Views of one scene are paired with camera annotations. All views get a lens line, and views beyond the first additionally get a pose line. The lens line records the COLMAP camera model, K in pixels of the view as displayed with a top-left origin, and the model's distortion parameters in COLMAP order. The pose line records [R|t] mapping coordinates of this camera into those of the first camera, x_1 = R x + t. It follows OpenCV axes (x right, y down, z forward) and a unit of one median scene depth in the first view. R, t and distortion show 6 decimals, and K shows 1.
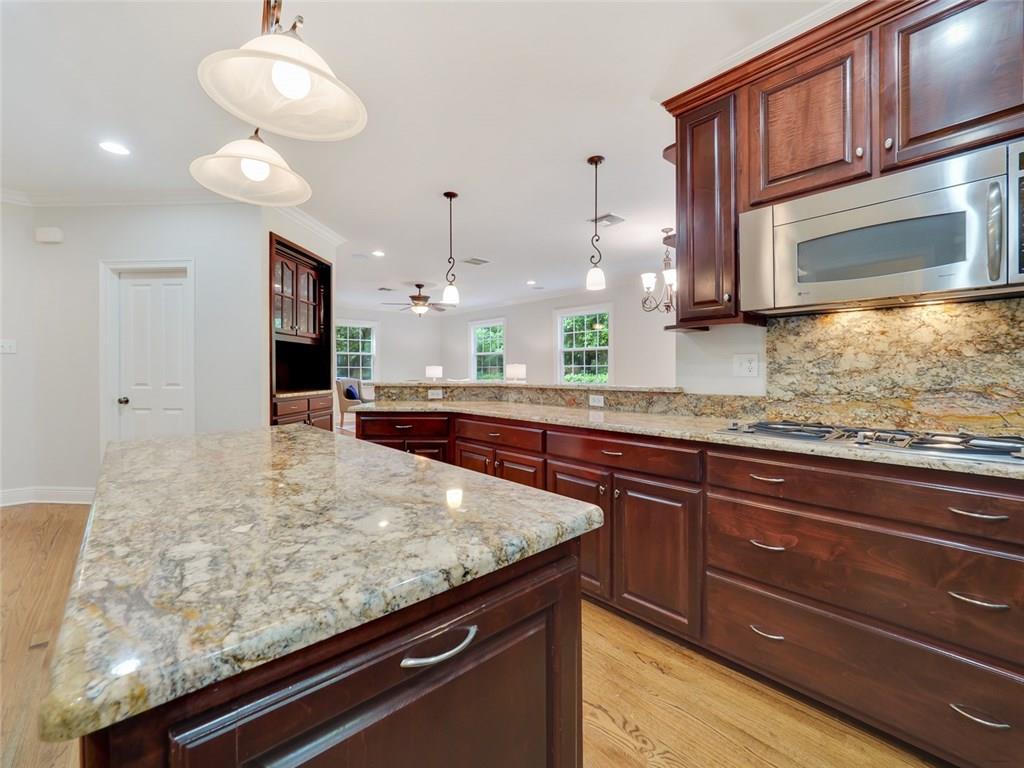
lens RADIAL K [[424.8, 0, 517.9], [0, 424.8, 374.5], [0, 0, 1]] dist [0.000849, 0.000024]
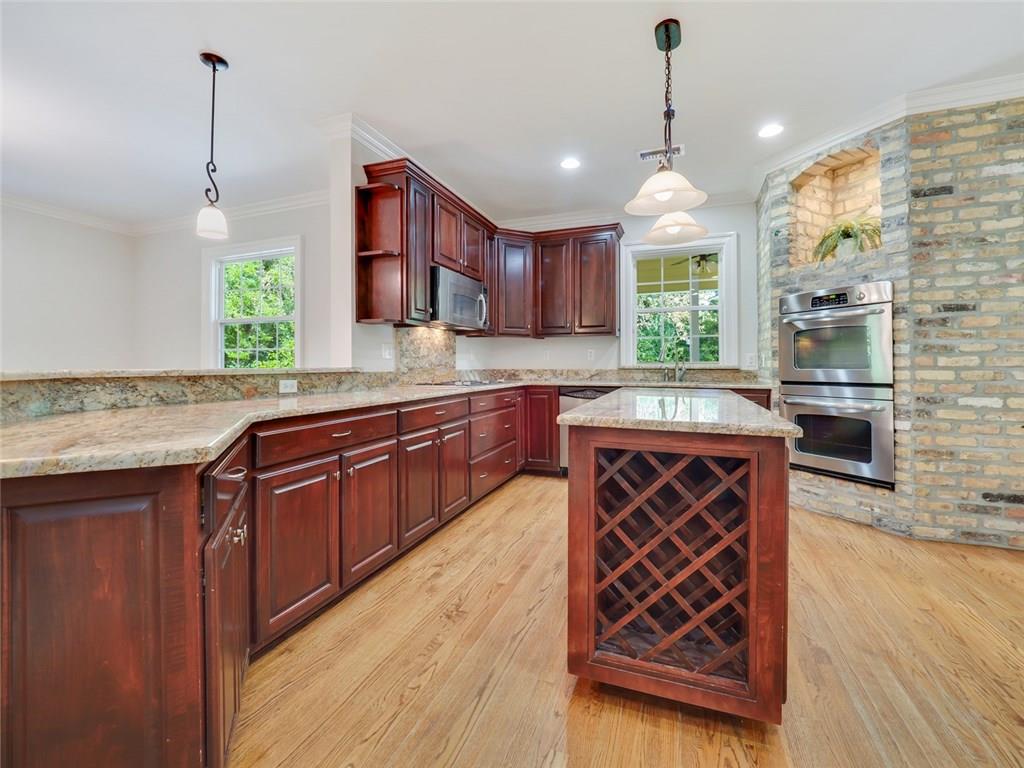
lens RADIAL K [[424.8, 0, 517.2], [0, 424.8, 379.0], [0, 0, 1]] dist [0.000849, 0.000024]
pose [[-0.451535, -0.031597, 0.891694, -0.855892], [0.002512, 0.999324, 0.036683, 0.018799], [-0.892250, 0.018803, -0.451150, 1.071972]]
